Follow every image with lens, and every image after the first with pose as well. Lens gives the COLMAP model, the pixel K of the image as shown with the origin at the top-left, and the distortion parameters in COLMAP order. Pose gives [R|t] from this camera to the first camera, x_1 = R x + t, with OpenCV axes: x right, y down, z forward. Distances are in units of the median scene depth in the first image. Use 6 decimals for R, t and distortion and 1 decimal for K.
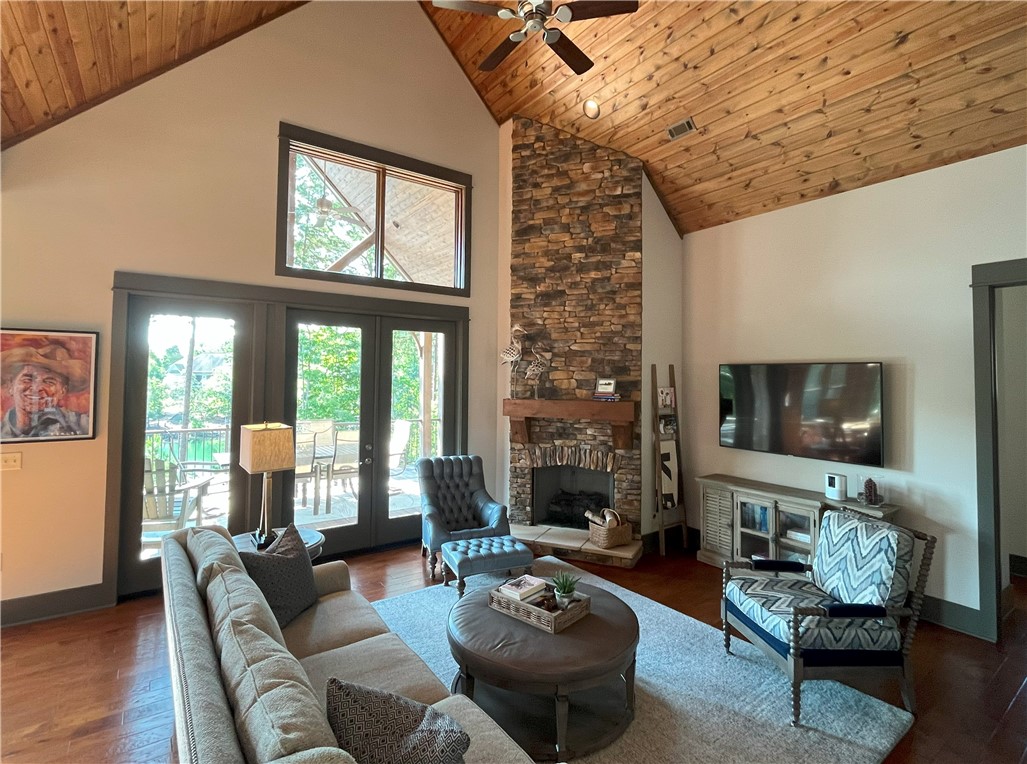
lens RADIAL K [[511.1, 0, 514.2], [0, 511.1, 363.4], [0, 0, 1]] dist [-0.001280, -0.000441]
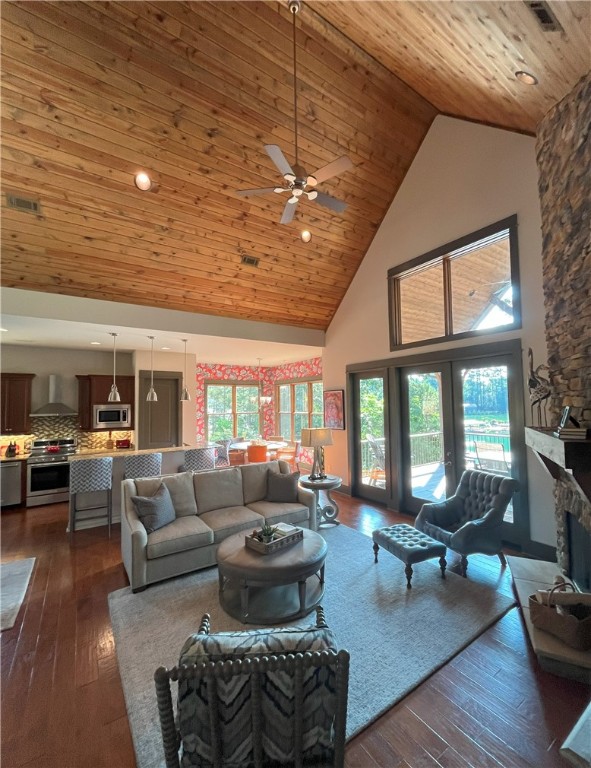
lens RADIAL K [[333.4, 0, 295.5], [0, 333.4, 384.0], [0, 0, 1]] dist [-0.000505, -0.000047]
pose [[-0.029726, -0.070211, -0.997089, 0.724368], [0.049398, 0.996208, -0.071622, 0.015334], [0.998337, -0.051383, -0.026145, 0.653435]]
